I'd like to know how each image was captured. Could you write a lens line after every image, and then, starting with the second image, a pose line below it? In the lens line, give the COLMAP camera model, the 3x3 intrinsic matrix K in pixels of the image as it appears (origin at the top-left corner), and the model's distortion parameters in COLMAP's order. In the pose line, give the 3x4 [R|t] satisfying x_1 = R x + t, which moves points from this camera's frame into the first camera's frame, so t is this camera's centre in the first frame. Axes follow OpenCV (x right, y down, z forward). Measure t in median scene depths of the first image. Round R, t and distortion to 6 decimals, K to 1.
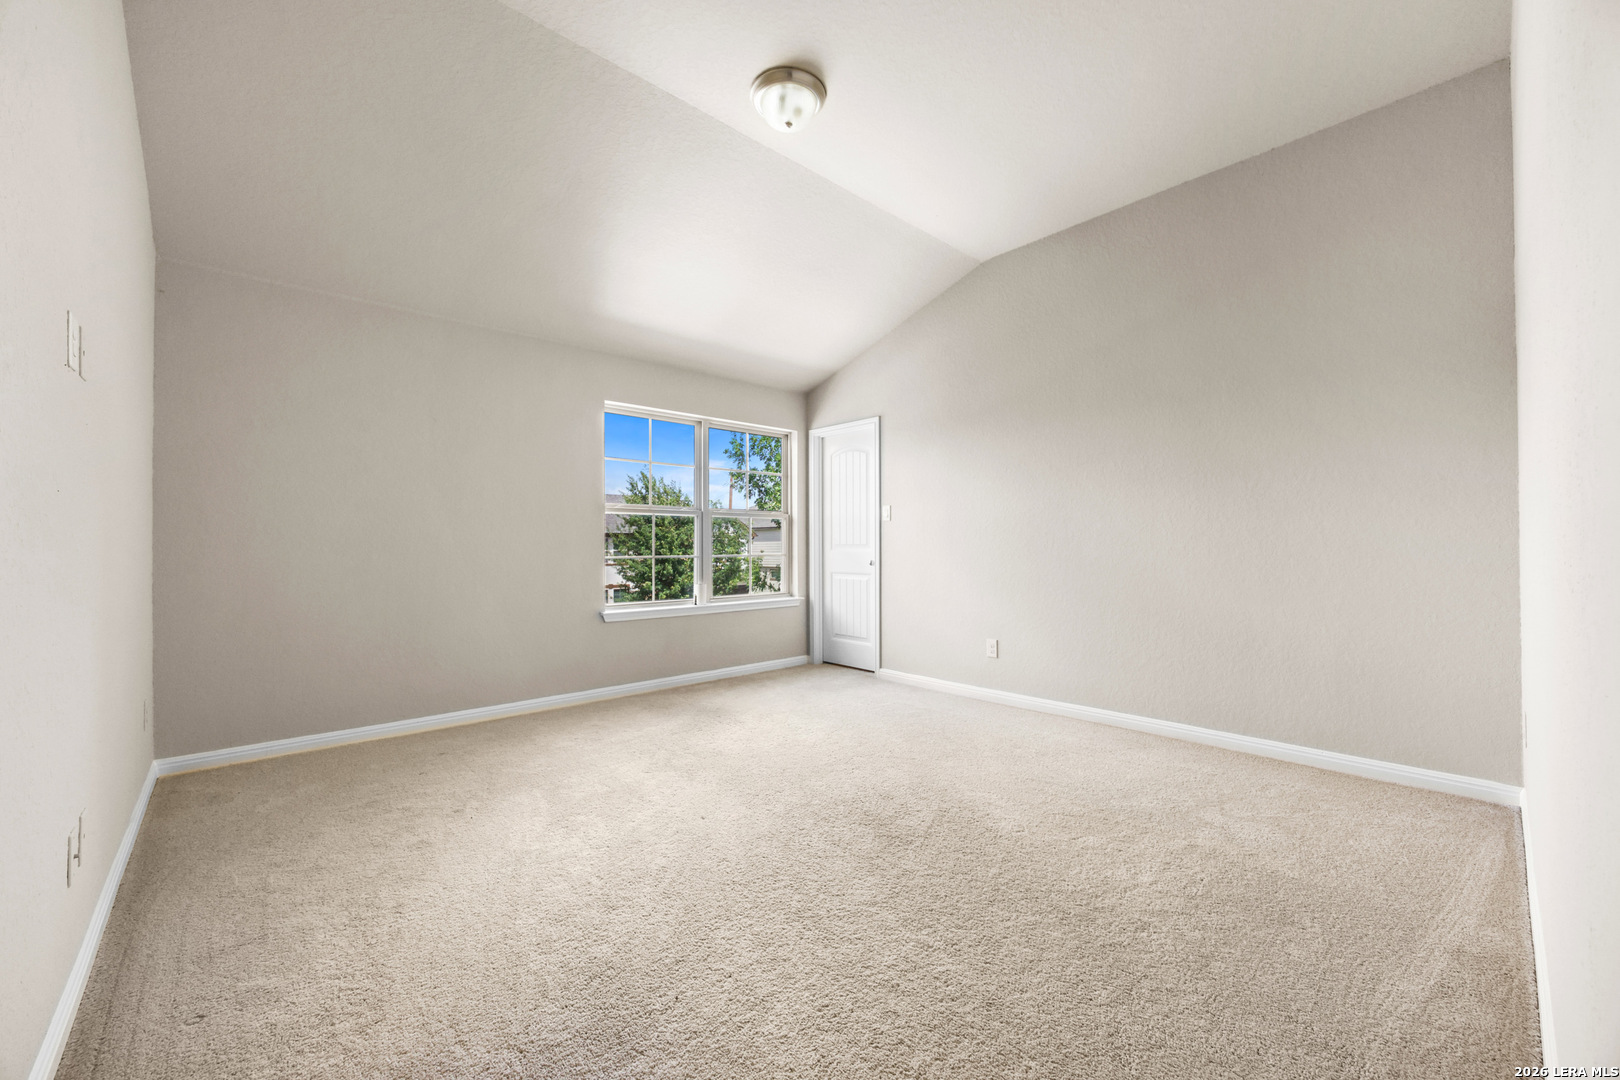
lens RADIAL K [[635.3, 0, 807.8], [0, 635.3, 532.4], [0, 0, 1]] dist [0.000427, 0.000297]
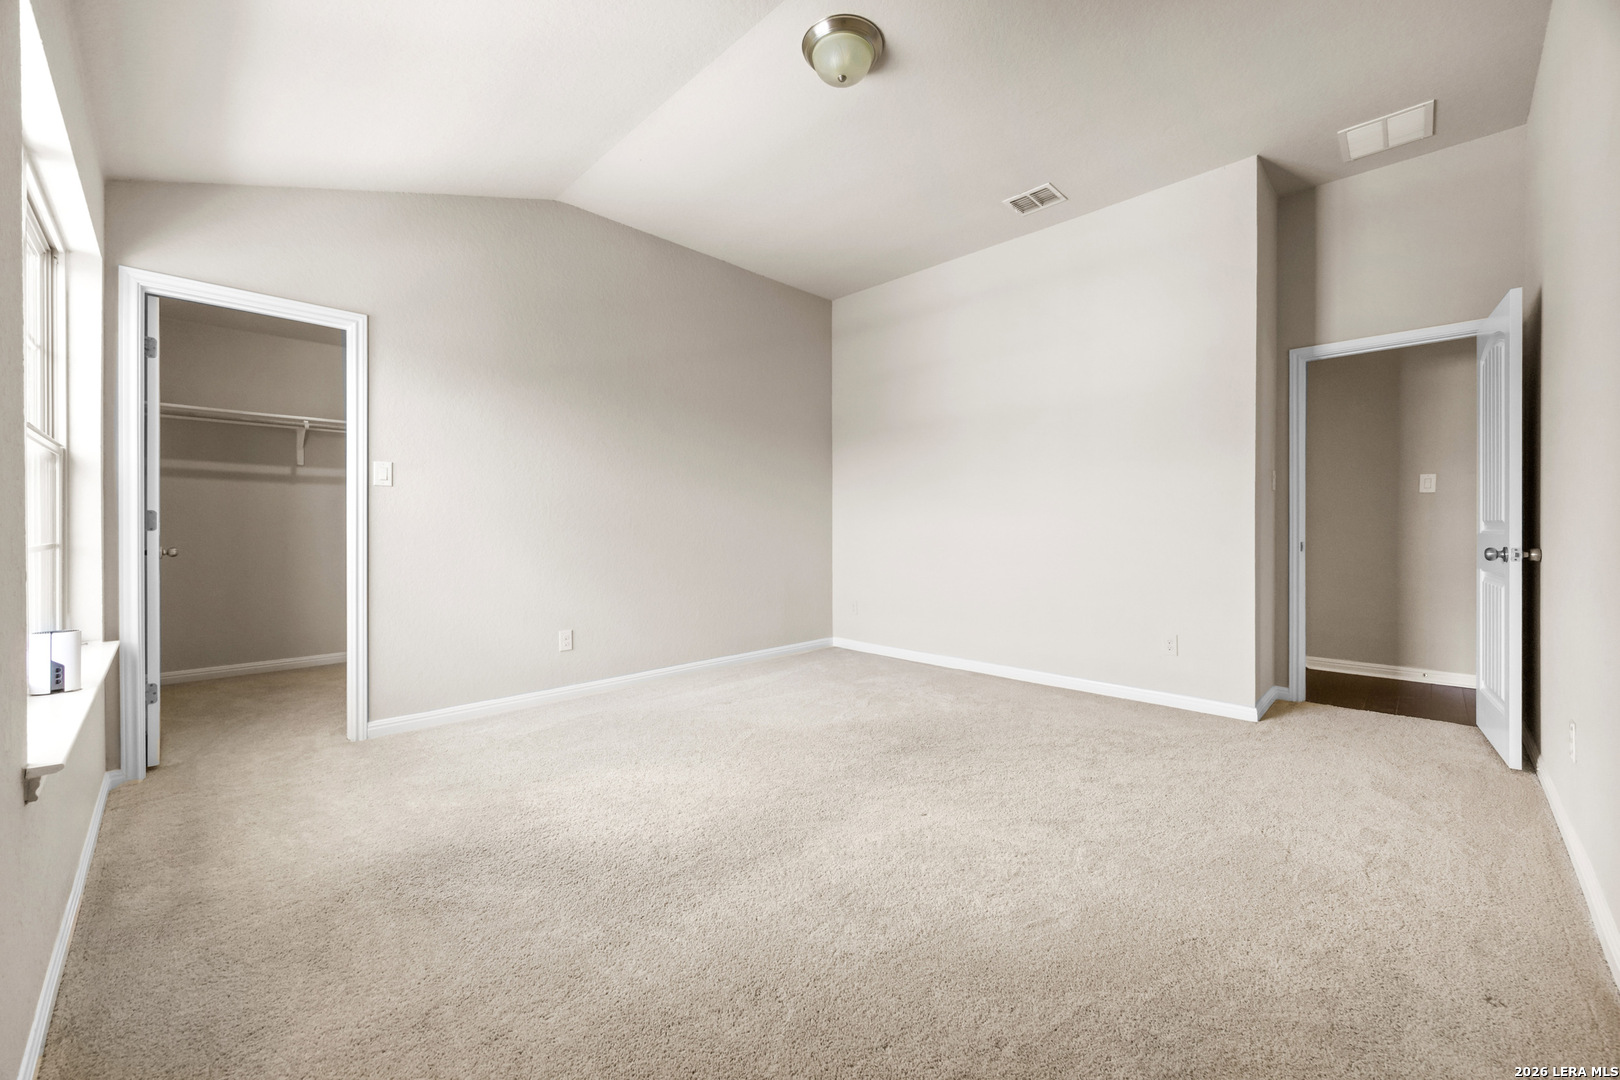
lens RADIAL K [[635.3, 0, 807.8], [0, 635.3, 532.4], [0, 0, 1]] dist [0.000427, 0.000297]
pose [[-0.038131, -0.000368, 0.999273, -0.525274], [-0.012596, 0.999921, -0.000112, 0.022926], [-0.999193, -0.012591, -0.038132, 0.596256]]
